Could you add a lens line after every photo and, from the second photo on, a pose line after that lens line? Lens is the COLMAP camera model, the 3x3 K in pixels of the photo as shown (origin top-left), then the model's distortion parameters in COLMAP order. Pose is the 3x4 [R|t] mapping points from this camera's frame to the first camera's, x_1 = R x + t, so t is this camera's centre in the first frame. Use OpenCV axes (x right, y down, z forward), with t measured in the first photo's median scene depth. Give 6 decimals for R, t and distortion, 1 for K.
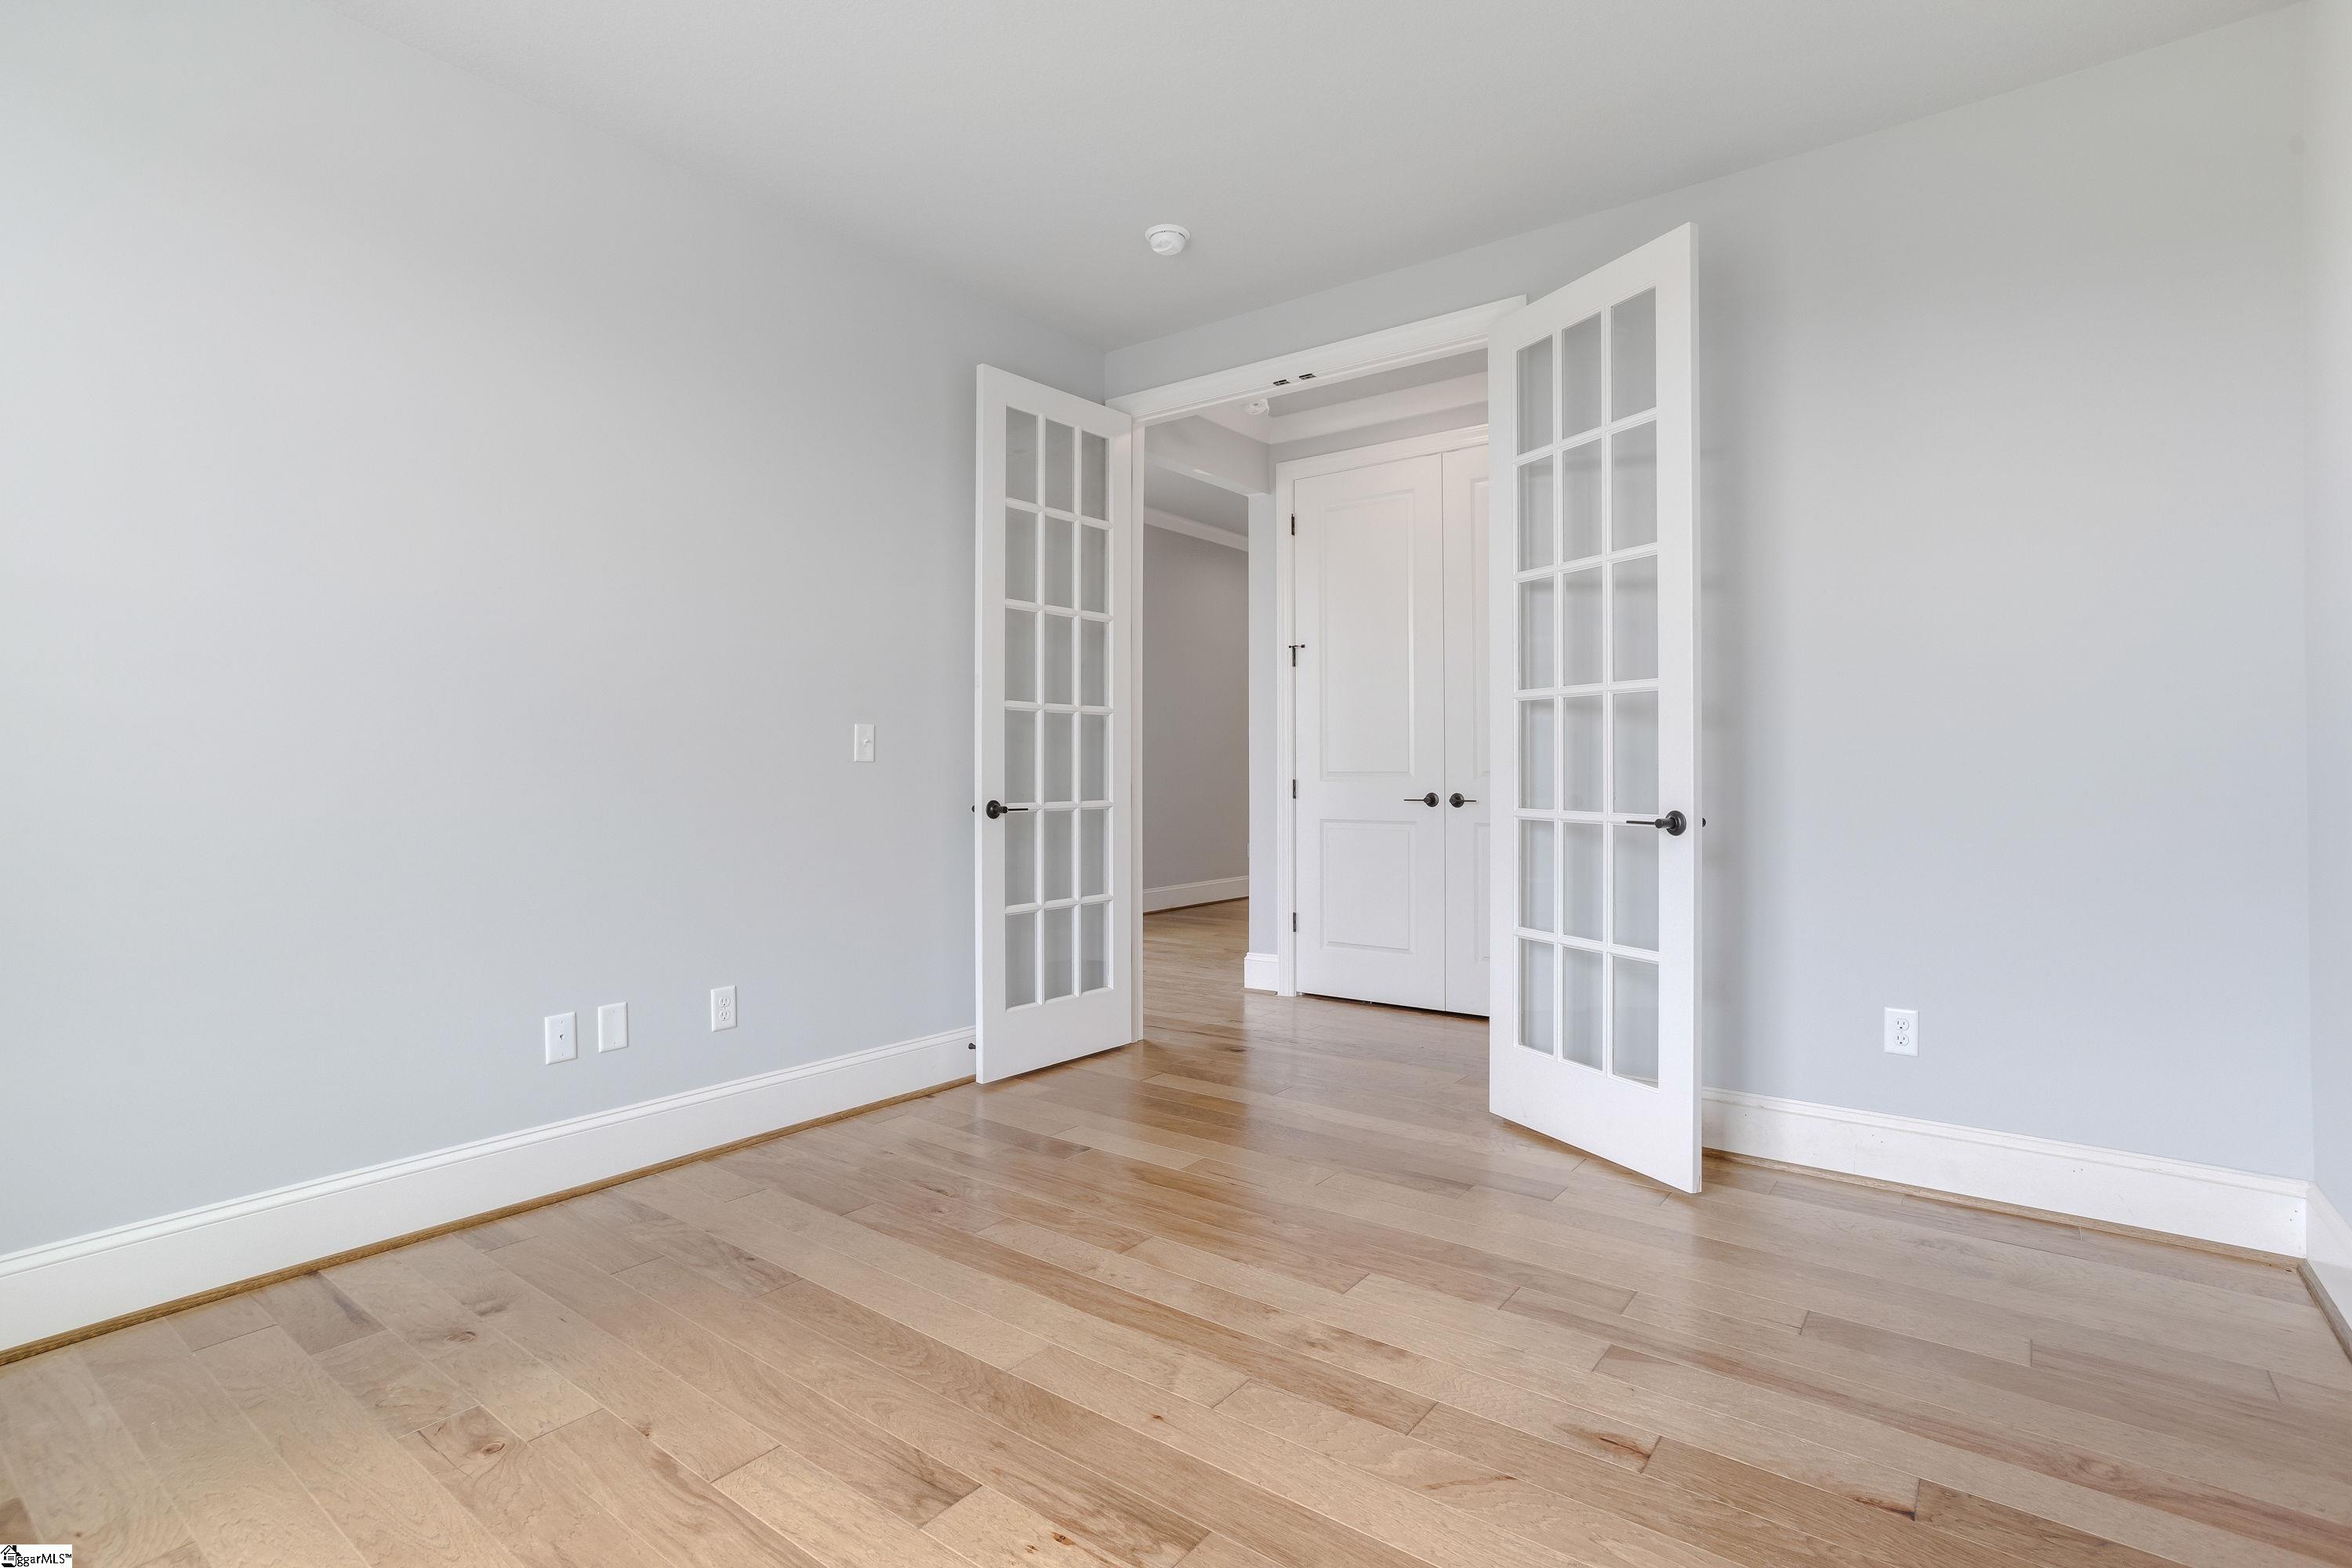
lens RADIAL K [[1153.4, 0, 1175.6], [0, 1153.4, 779.5], [0, 0, 1]] dist [0.002528, 0.000152]
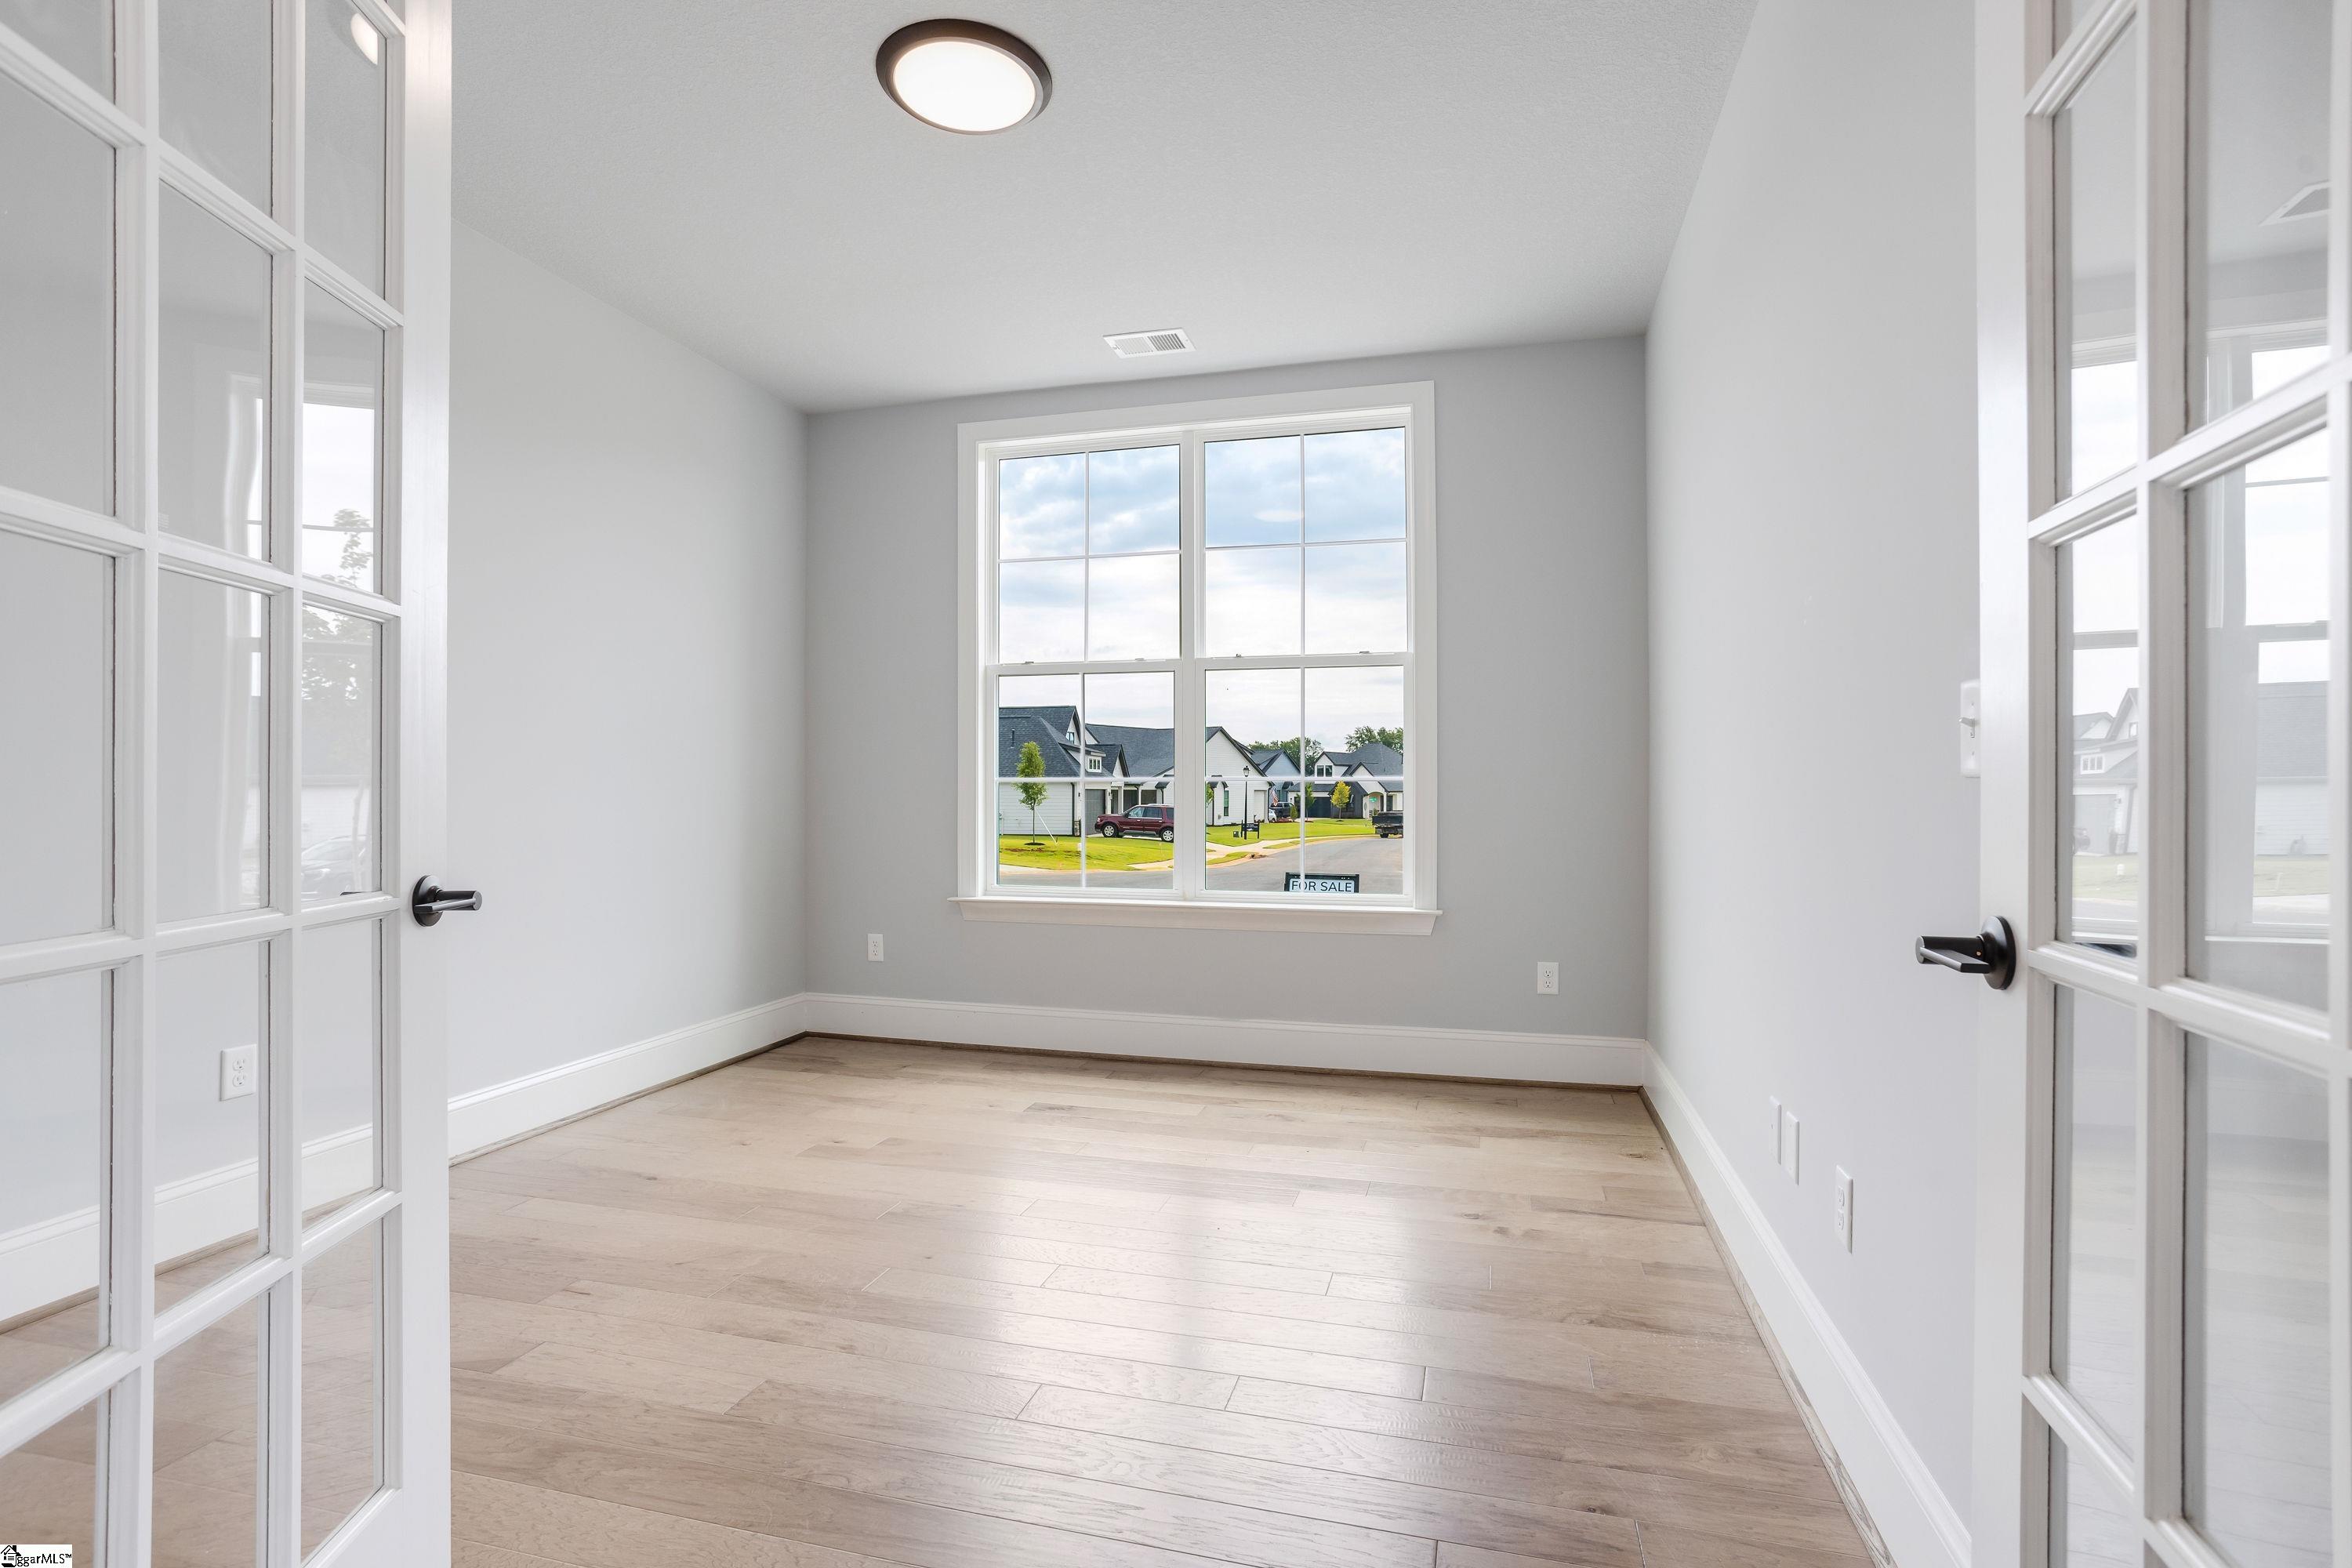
lens RADIAL K [[1153.4, 0, 1174.1], [0, 1153.4, 788.1], [0, 0, 1]] dist [0.002528, 0.000152]
pose [[-0.927630, 0.002821, -0.373490, 0.191102], [0.001874, 0.999994, 0.002899, -0.017907], [0.373496, 0.001990, -0.927630, 2.010975]]
